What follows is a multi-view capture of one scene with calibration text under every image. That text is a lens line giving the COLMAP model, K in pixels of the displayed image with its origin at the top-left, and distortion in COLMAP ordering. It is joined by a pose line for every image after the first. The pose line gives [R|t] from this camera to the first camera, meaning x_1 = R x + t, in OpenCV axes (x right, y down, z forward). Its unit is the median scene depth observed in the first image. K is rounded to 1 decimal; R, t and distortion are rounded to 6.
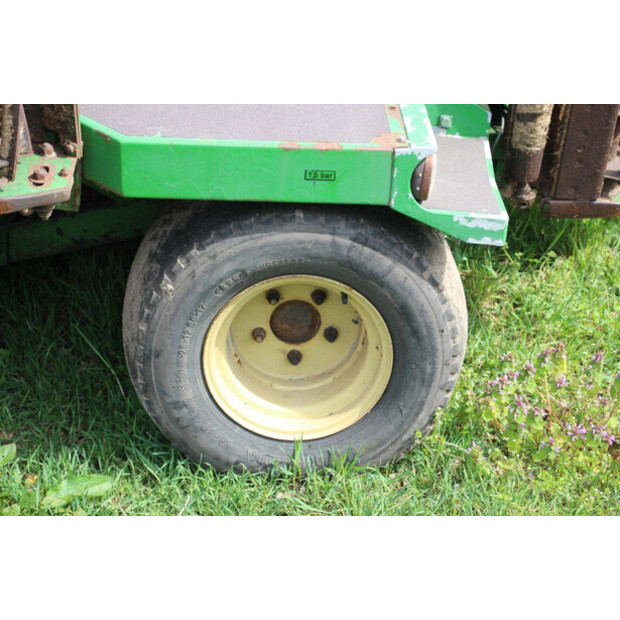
lens RADIAL K [[1502.3, 0, 310.0], [0, 1502.3, 310.0], [0, 0, 1]] dist [0.488768, -0.020187]
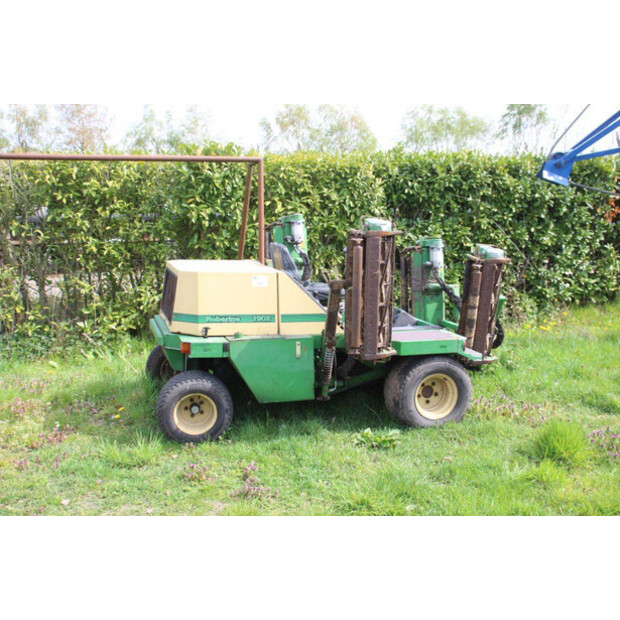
lens RADIAL K [[699.6, 0, 310.0], [0, 699.6, 310.0], [0, 0, 1]] dist [-0.069515, 0.288221]
pose [[0.965877, -0.069404, 0.249527, -0.773046], [0.149373, 0.936329, -0.317766, 0.353619], [-0.211586, 0.344196, 0.914746, -0.701874]]
